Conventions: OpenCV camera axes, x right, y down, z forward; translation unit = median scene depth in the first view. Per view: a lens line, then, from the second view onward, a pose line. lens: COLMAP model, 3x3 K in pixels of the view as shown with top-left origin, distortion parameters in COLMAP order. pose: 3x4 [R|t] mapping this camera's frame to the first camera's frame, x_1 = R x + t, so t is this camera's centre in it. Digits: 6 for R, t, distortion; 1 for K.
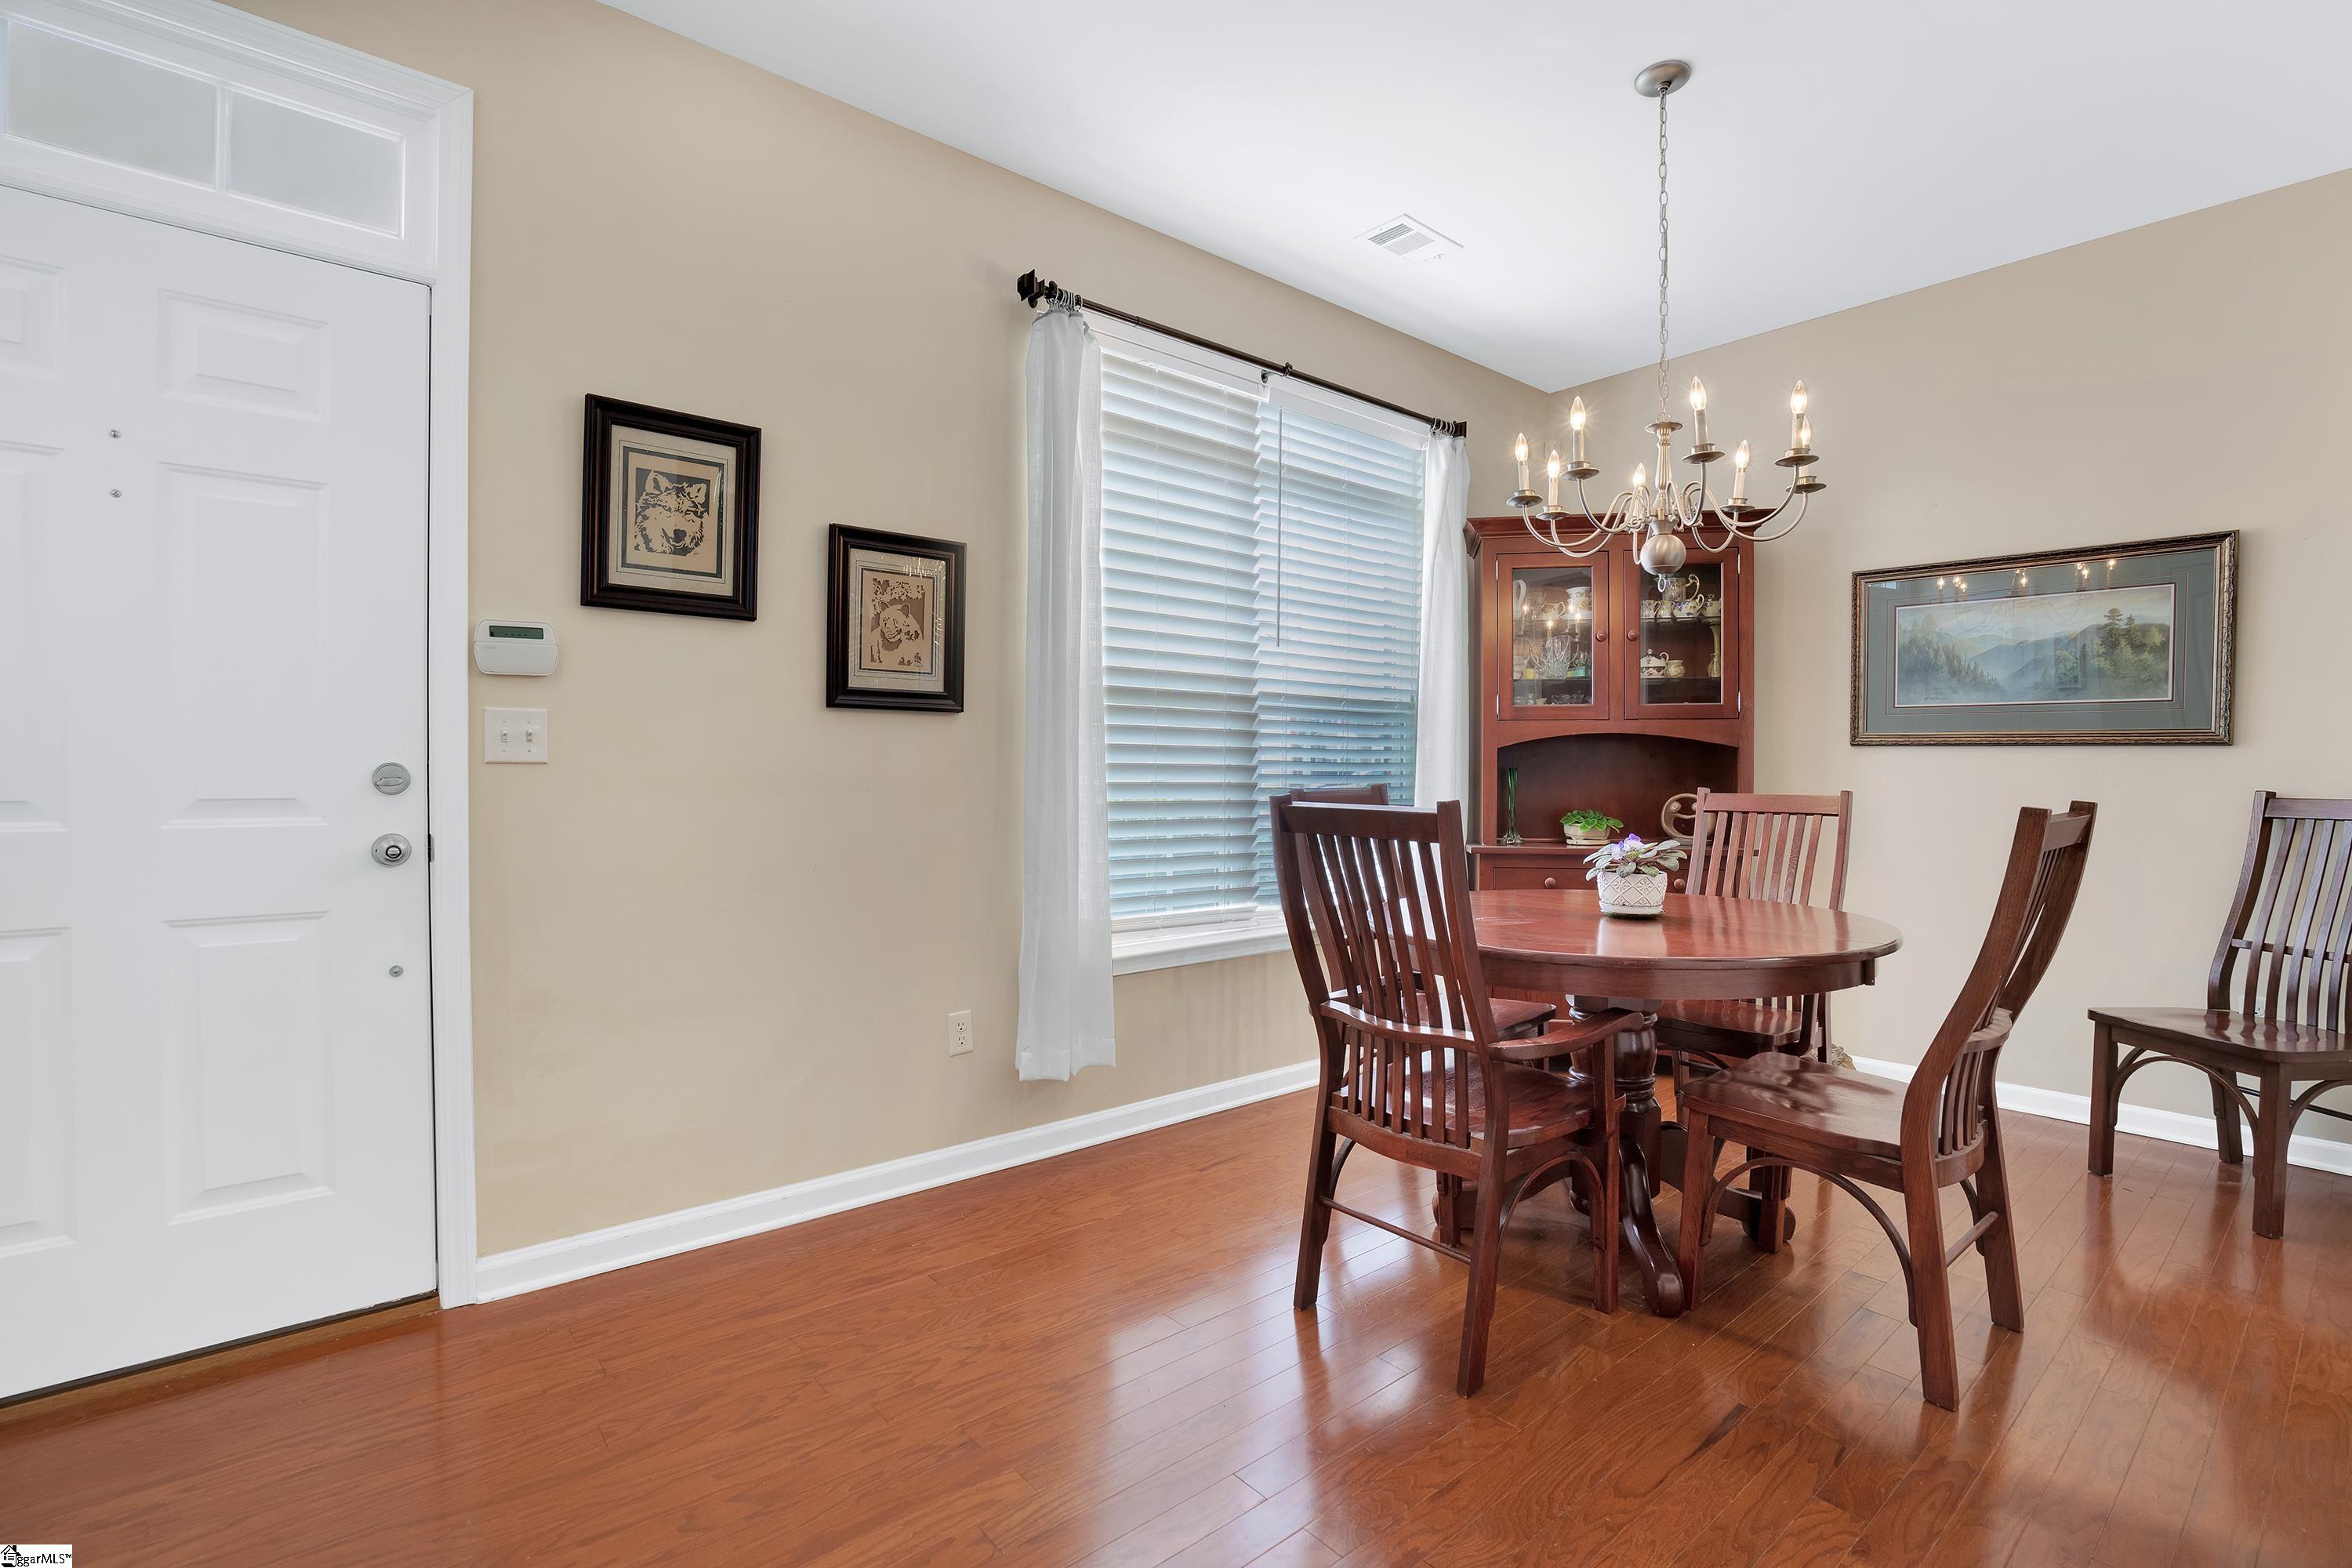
lens RADIAL K [[1108.0, 0, 1185.4], [0, 1108.0, 772.3], [0, 0, 1]] dist [-0.023950, 0.001576]
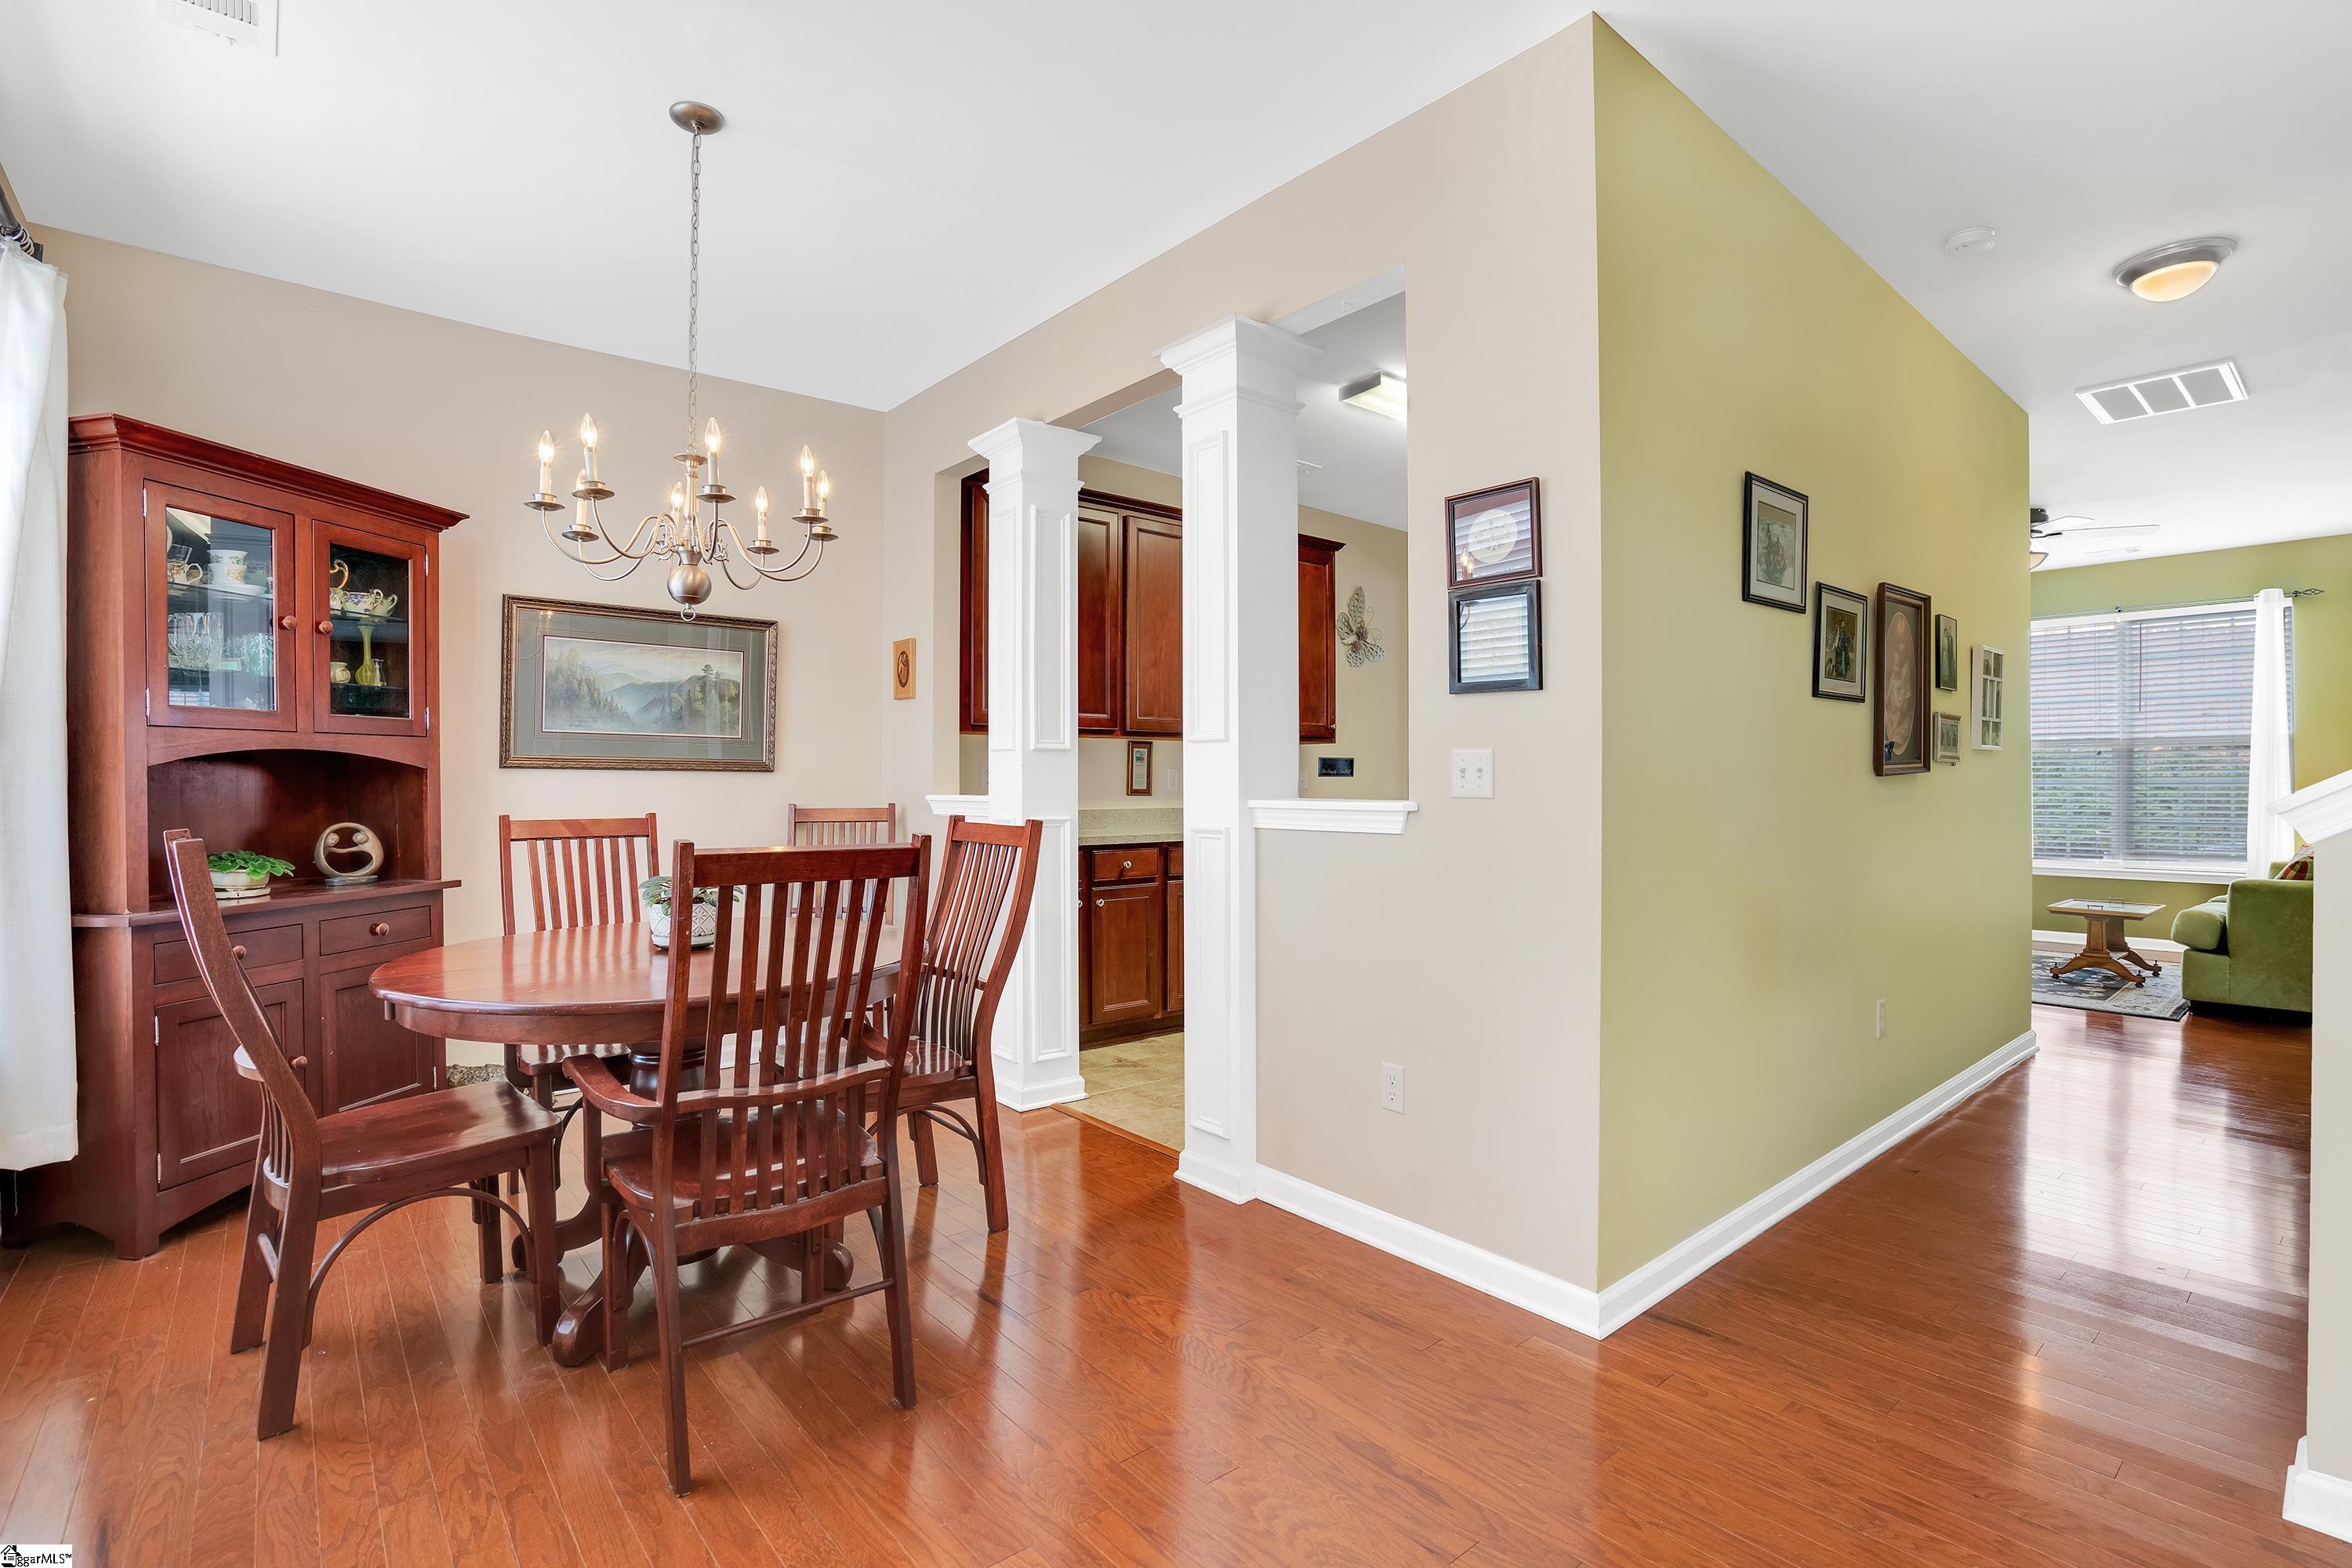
lens RADIAL K [[1108.0, 0, 1194.2], [0, 1108.0, 786.4], [0, 0, 1]] dist [-0.023950, 0.001576]
pose [[0.009639, -0.010049, 0.999903, -0.419748], [0.006059, 0.999932, 0.009990, -0.014611], [-0.999935, 0.005962, 0.009699, 0.391352]]
